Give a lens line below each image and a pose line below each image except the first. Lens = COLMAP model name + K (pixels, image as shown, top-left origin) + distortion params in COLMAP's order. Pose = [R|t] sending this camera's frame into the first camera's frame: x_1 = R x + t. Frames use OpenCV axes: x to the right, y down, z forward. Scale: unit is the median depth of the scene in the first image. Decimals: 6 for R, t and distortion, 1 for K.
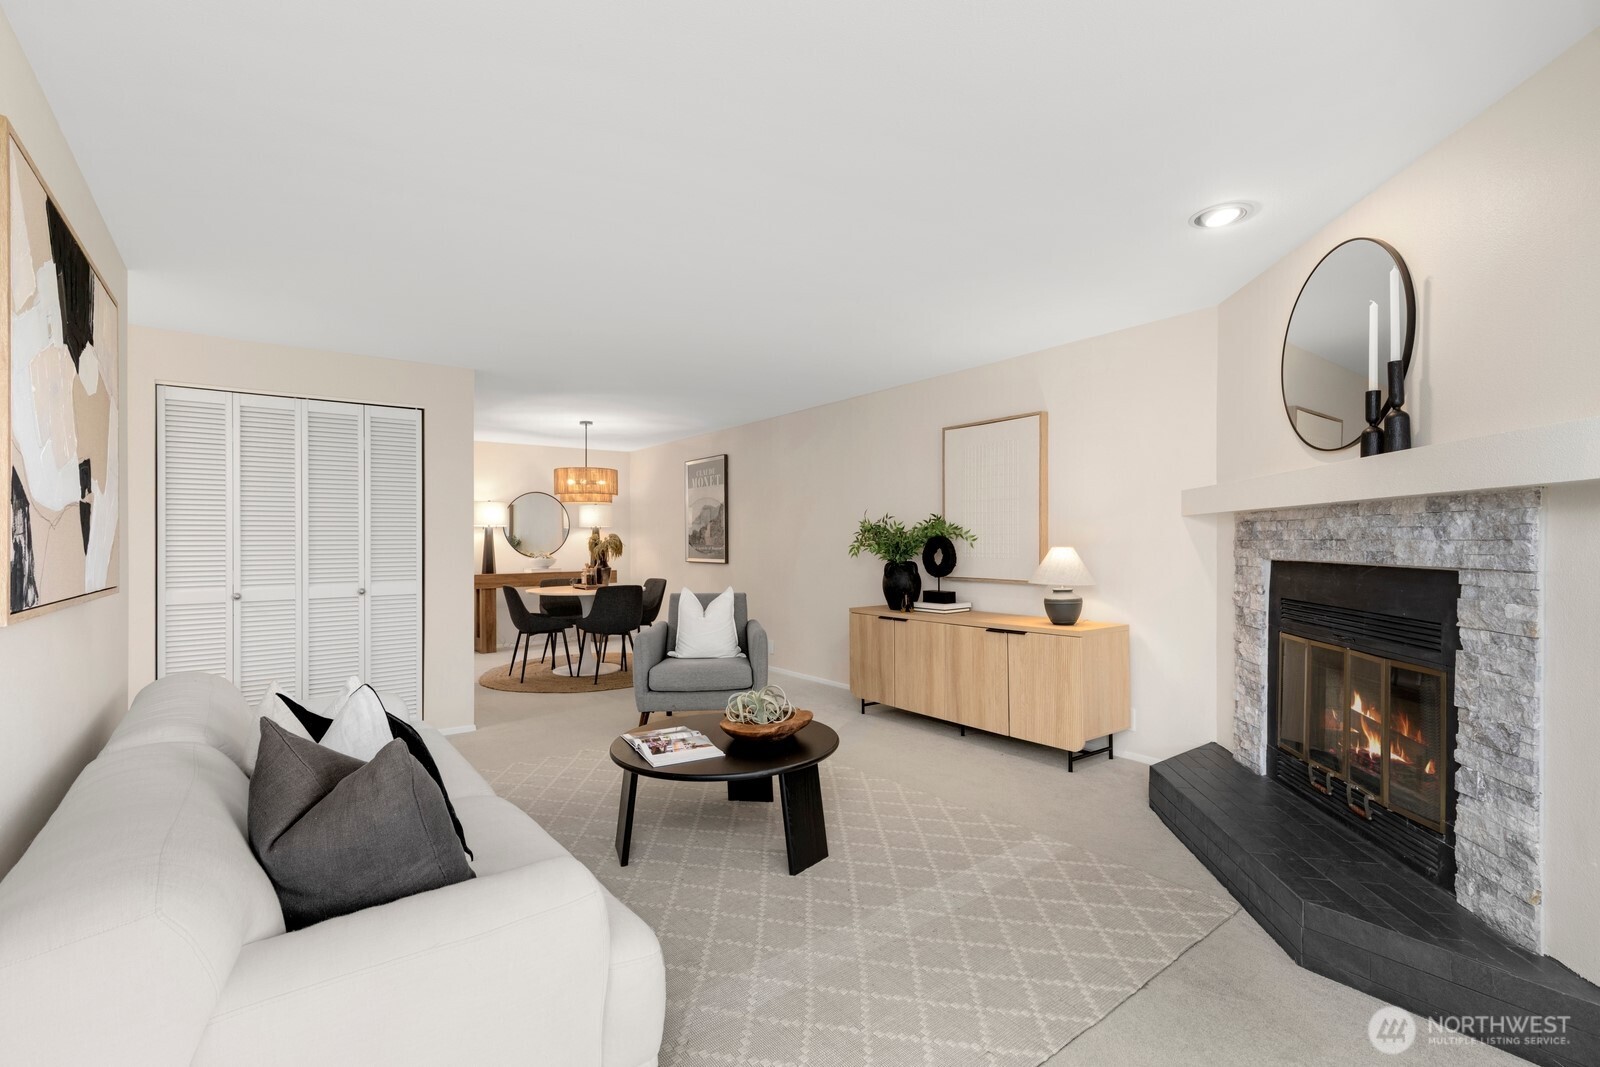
lens RADIAL K [[720.6, 0, 740.0], [0, 720.6, 540.6], [0, 0, 1]] dist [0.010552, -0.002173]
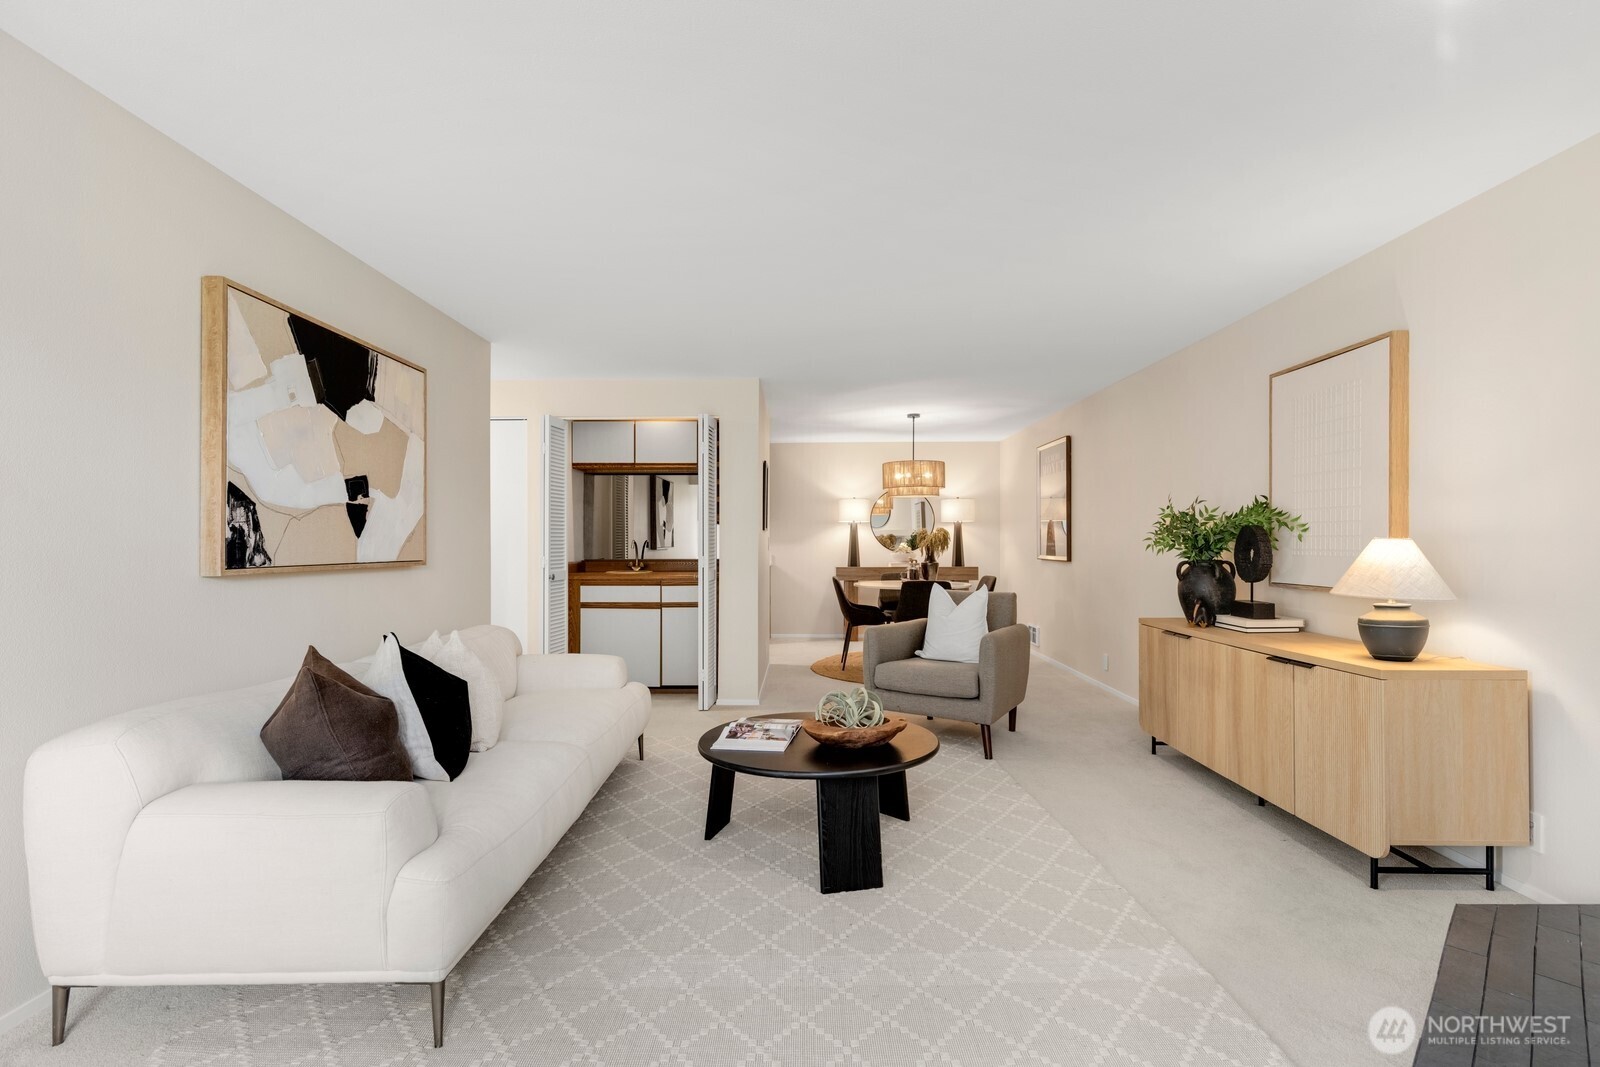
lens RADIAL K [[720.6, 0, 761.9], [0, 720.6, 539.9], [0, 0, 1]] dist [0.010552, -0.002173]
pose [[0.804804, 0.003534, -0.593530, 0.317357], [-0.003111, 0.999994, 0.001736, 0.008494], [0.593532, 0.000449, 0.804810, 0.124403]]
